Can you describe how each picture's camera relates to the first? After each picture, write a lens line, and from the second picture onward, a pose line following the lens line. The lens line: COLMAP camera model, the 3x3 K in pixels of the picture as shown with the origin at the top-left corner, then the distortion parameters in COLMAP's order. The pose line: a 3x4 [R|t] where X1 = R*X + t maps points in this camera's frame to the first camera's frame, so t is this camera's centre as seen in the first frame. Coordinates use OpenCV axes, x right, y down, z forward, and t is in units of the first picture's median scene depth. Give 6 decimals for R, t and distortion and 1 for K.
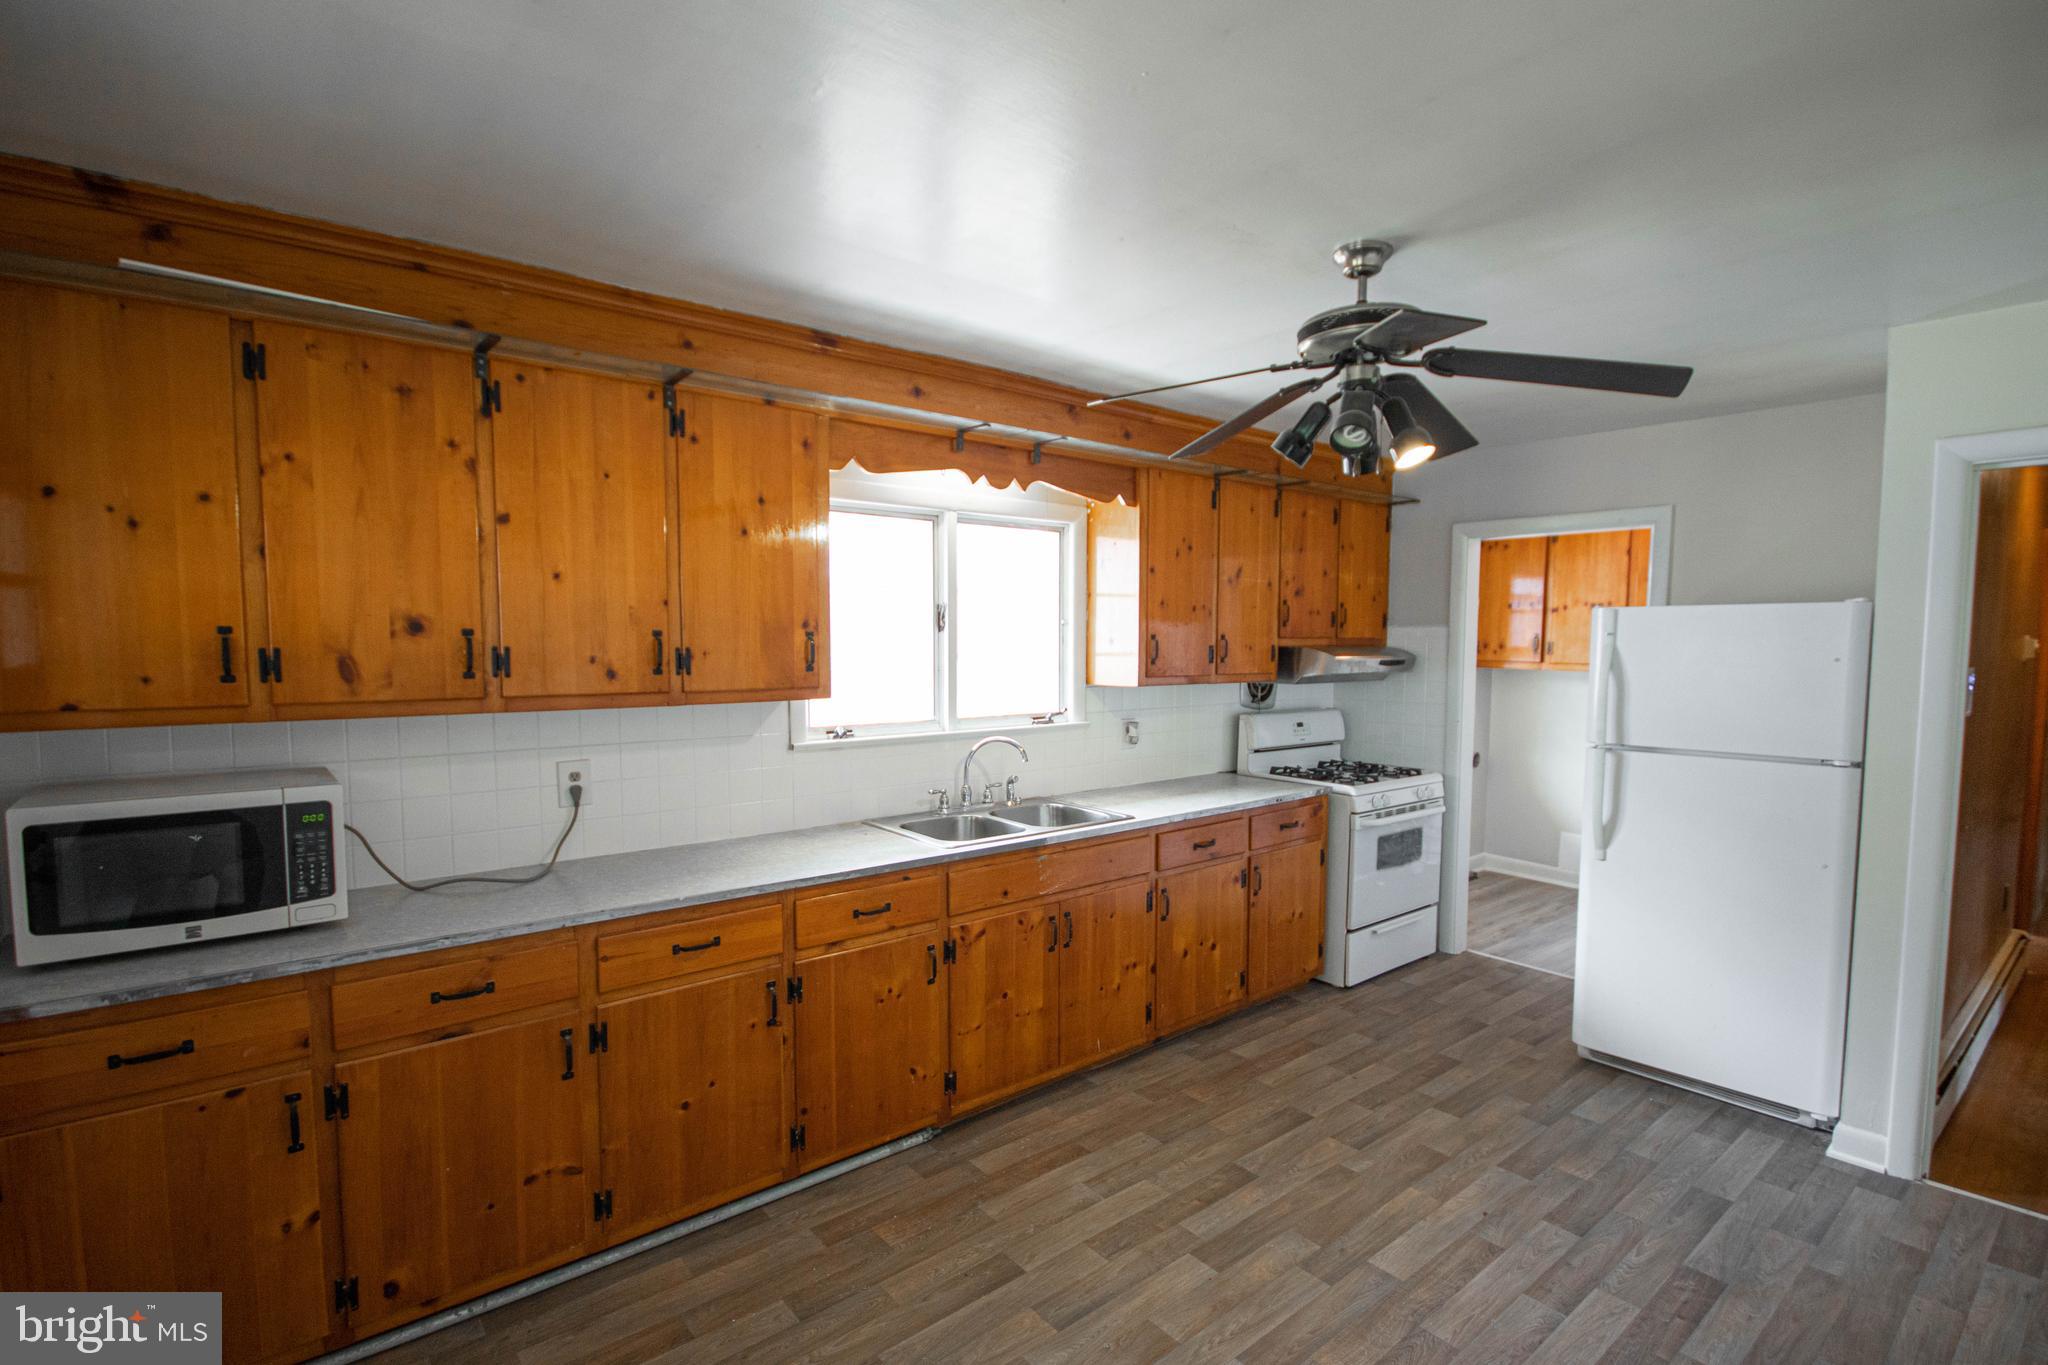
lens RADIAL K [[935.2, 0, 1024.0], [0, 935.2, 682.5], [0, 0, 1]] dist [-0.001937, -0.000184]
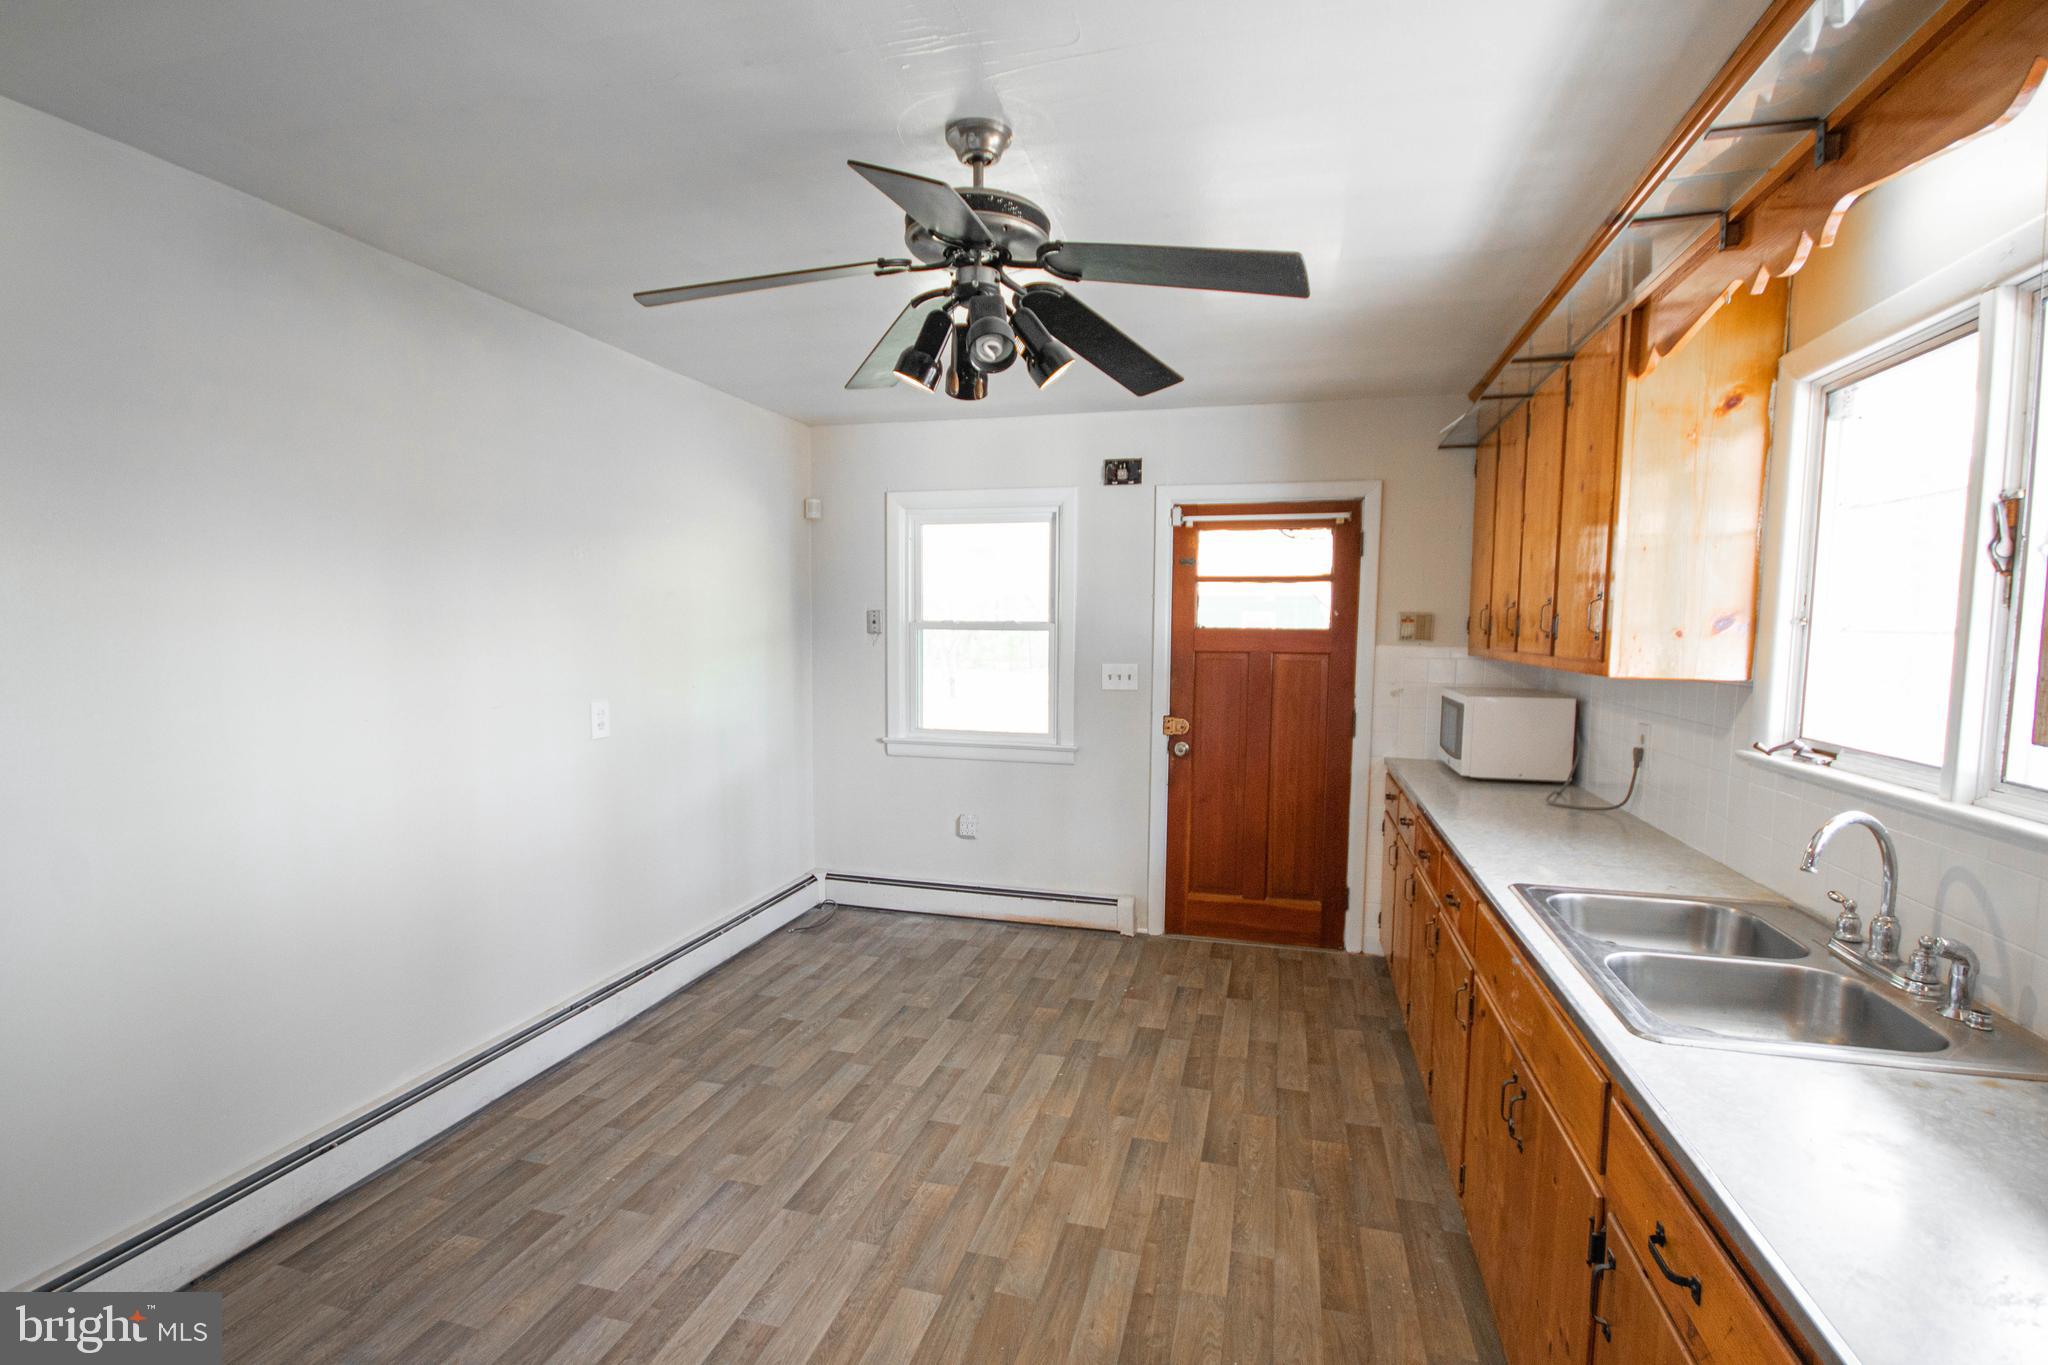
lens RADIAL K [[957.1, 0, 1058.1], [0, 957.1, 683.8], [0, 0, 1]] dist [-0.003618, -0.000485]
pose [[-0.787930, 0.027903, -0.615132, 0.698918], [-0.040312, 0.994492, 0.096747, -0.038987], [0.614443, 0.101028, -0.782466, 1.460162]]
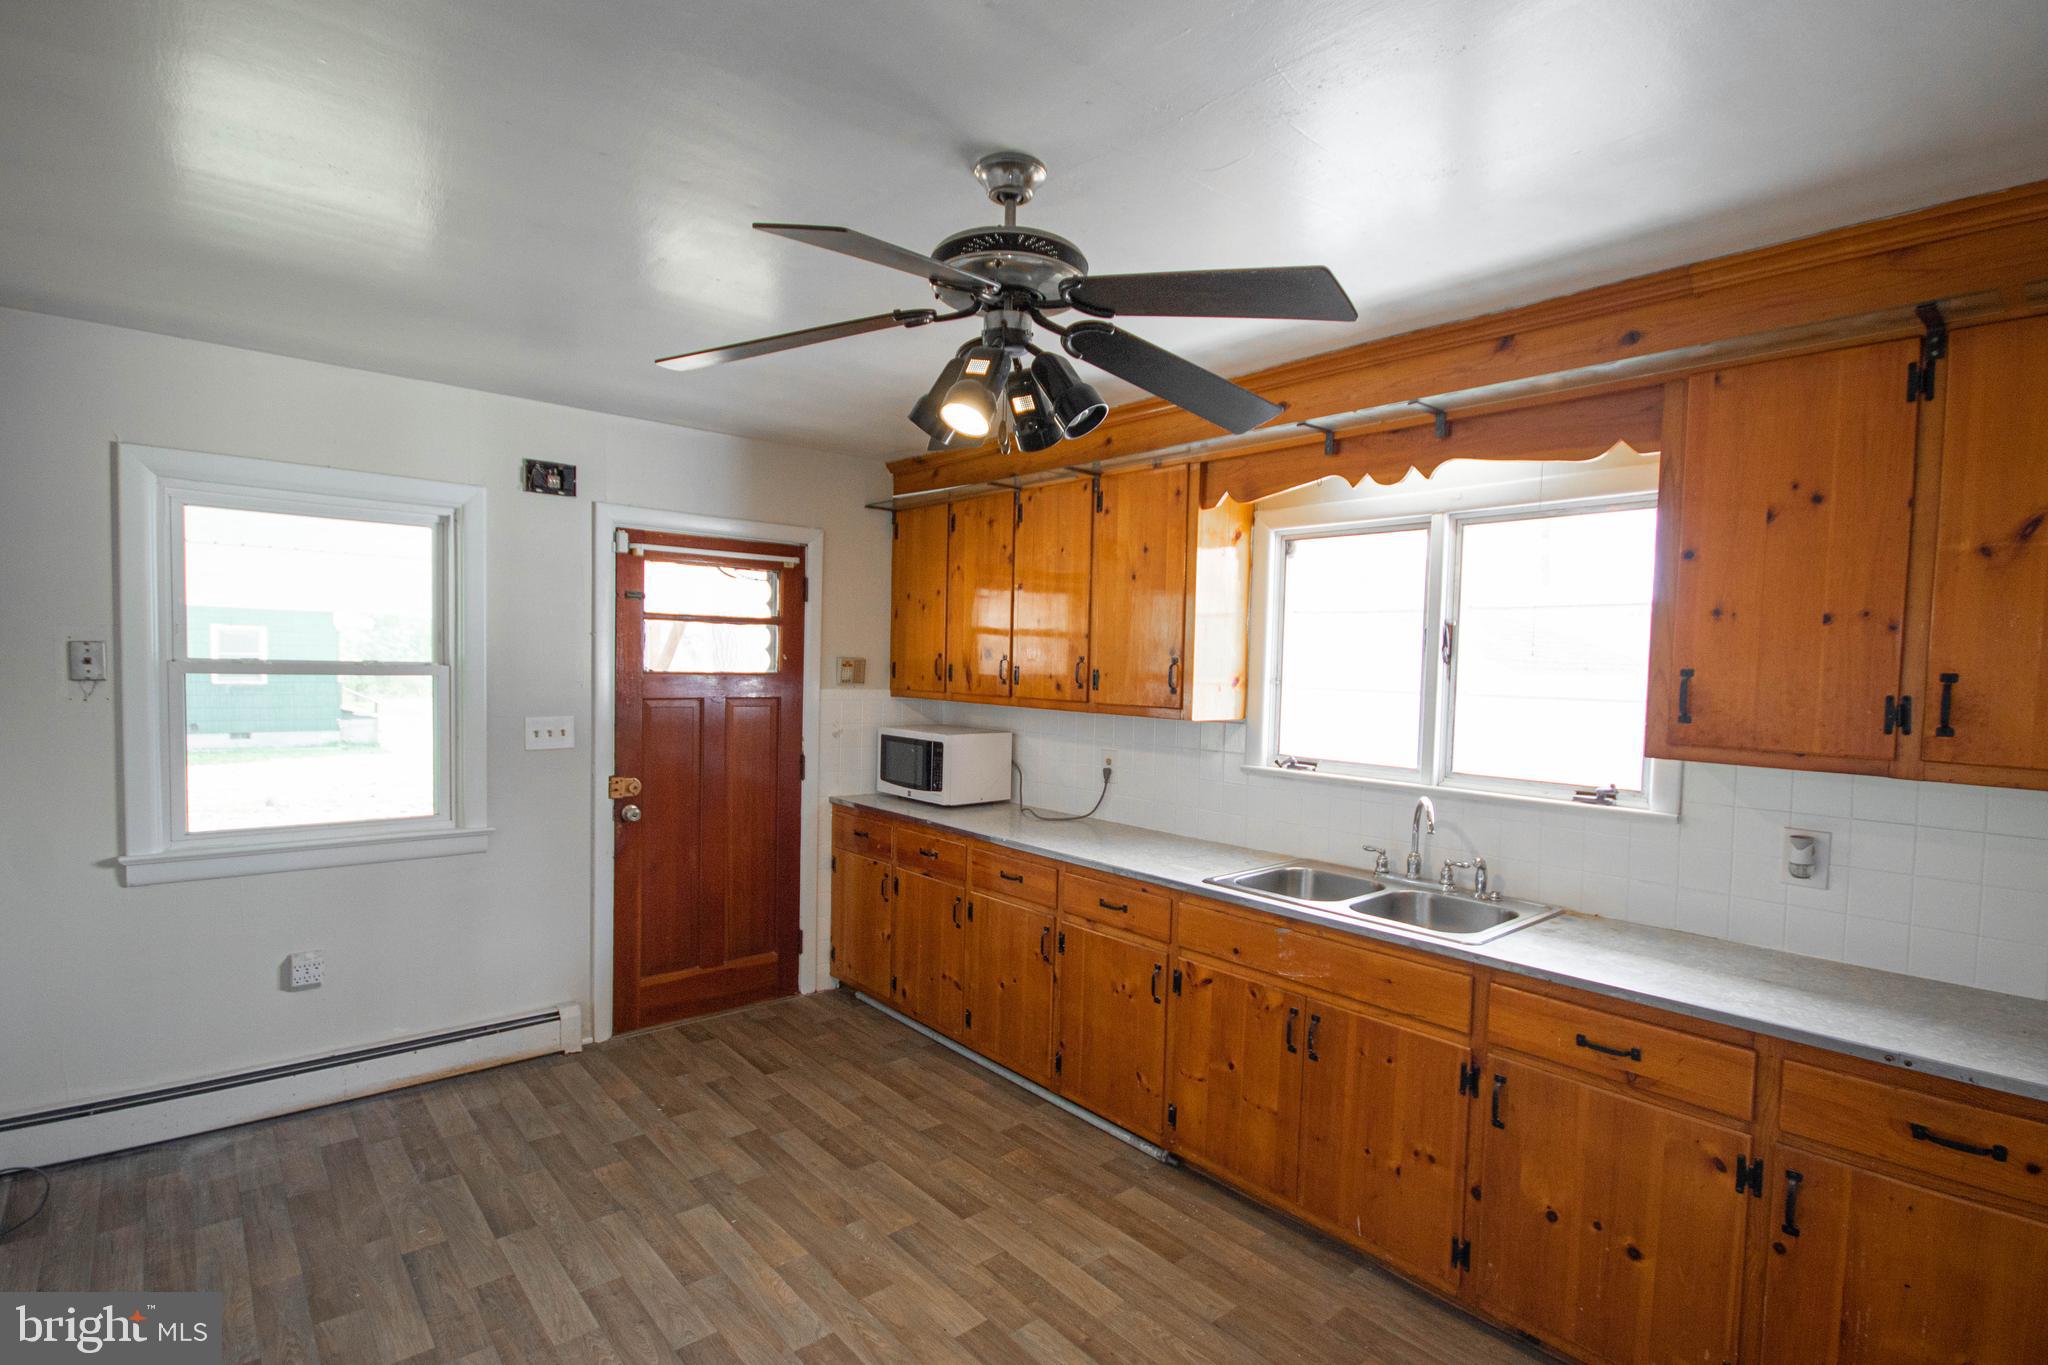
lens RADIAL K [[957.1, 0, 1058.1], [0, 957.1, 683.8], [0, 0, 1]] dist [-0.003618, -0.000485]
pose [[0.072860, 0.022011, -0.997099, 0.964709], [-0.071832, 0.997276, 0.016766, -0.035434], [0.994752, 0.070402, 0.074243, 0.825776]]
